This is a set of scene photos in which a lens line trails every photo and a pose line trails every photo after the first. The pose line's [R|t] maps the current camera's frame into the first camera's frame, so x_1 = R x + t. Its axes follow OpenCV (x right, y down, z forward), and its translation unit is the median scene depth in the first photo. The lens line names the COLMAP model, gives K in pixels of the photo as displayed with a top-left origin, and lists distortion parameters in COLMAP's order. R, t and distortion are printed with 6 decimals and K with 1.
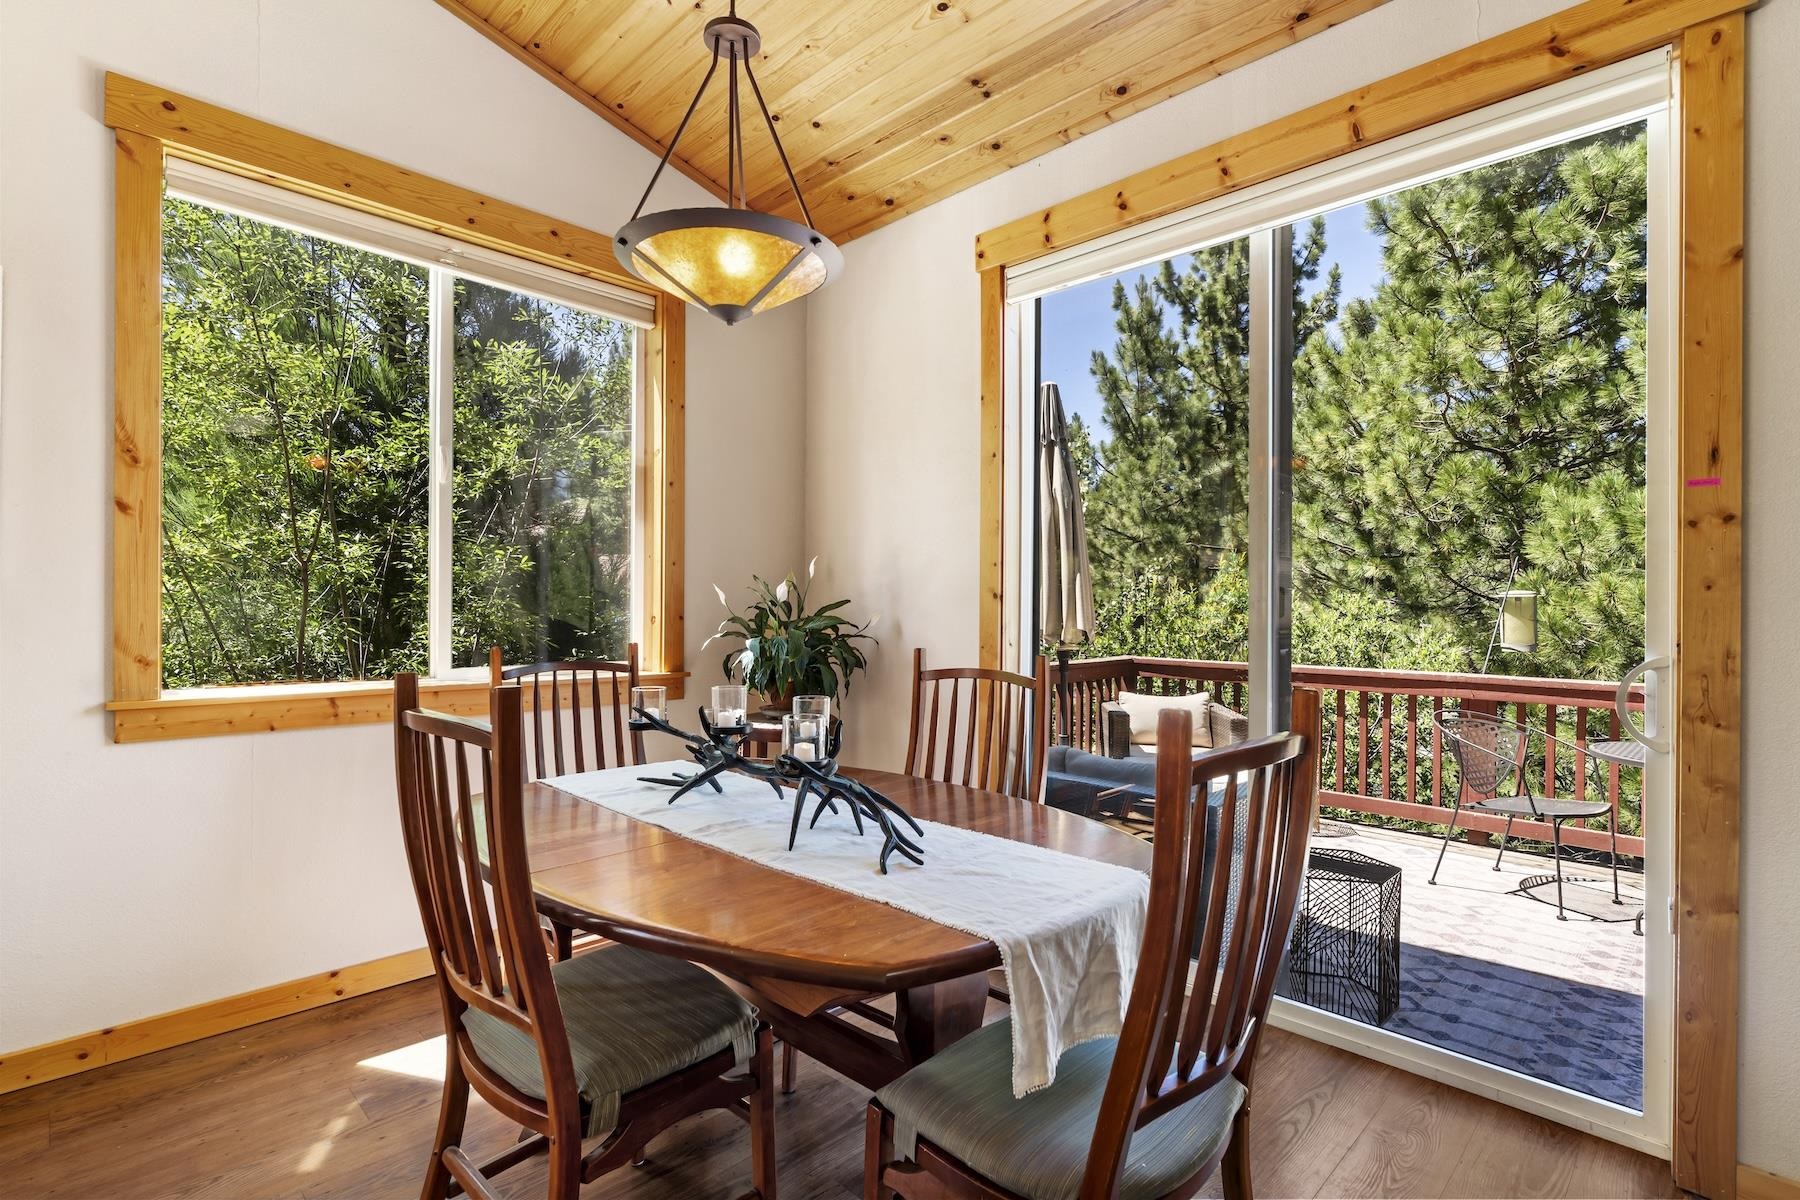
lens RADIAL K [[848.7, 0, 898.4], [0, 848.7, 611.0], [0, 0, 1]] dist [-0.013237, 0.000055]
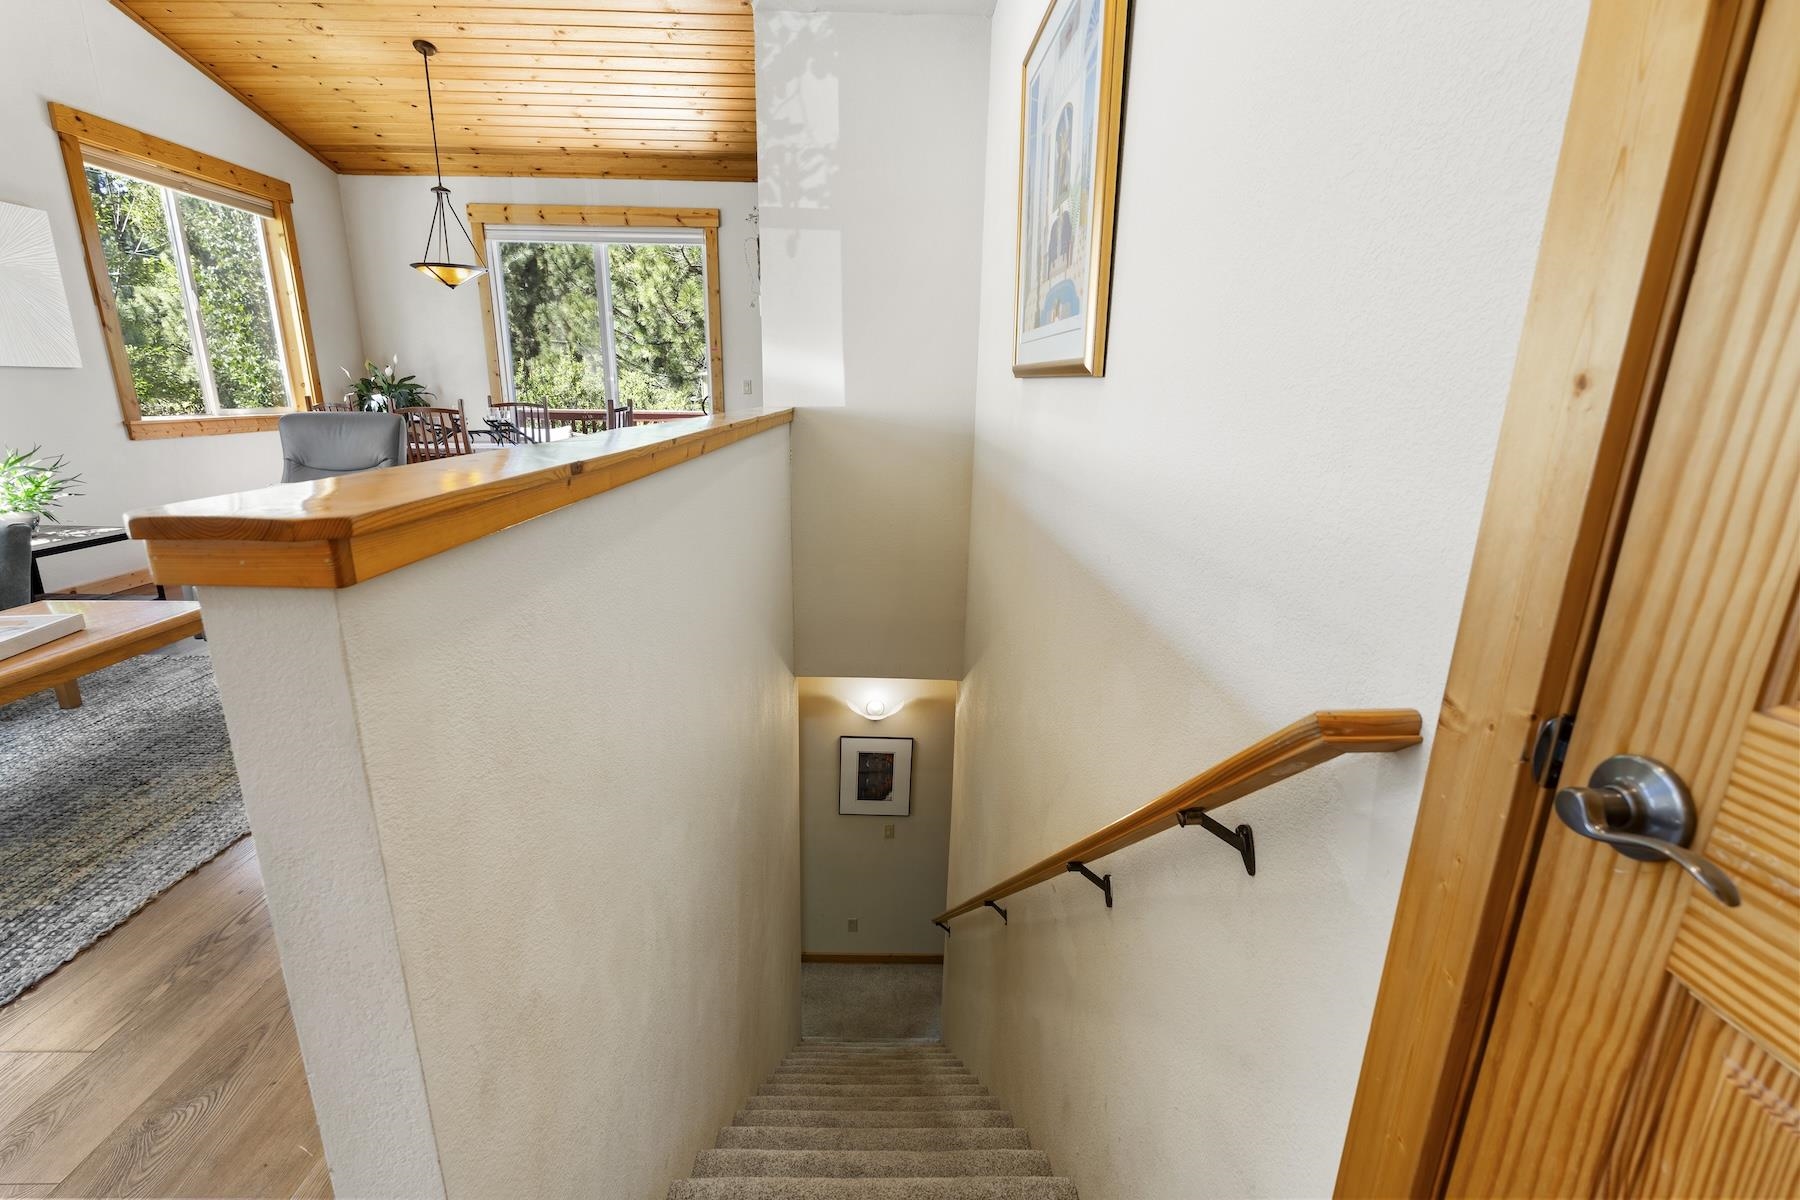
lens RADIAL K [[803.4, 0, 897.8], [0, 803.4, 607.7], [0, 0, 1]] dist [0.000250, 0.000082]
pose [[0.700293, -0.188289, 0.688577, -0.226612], [-0.005864, 0.963038, 0.269303, 0.000086], [-0.713832, -0.192629, 0.673304, -0.422449]]
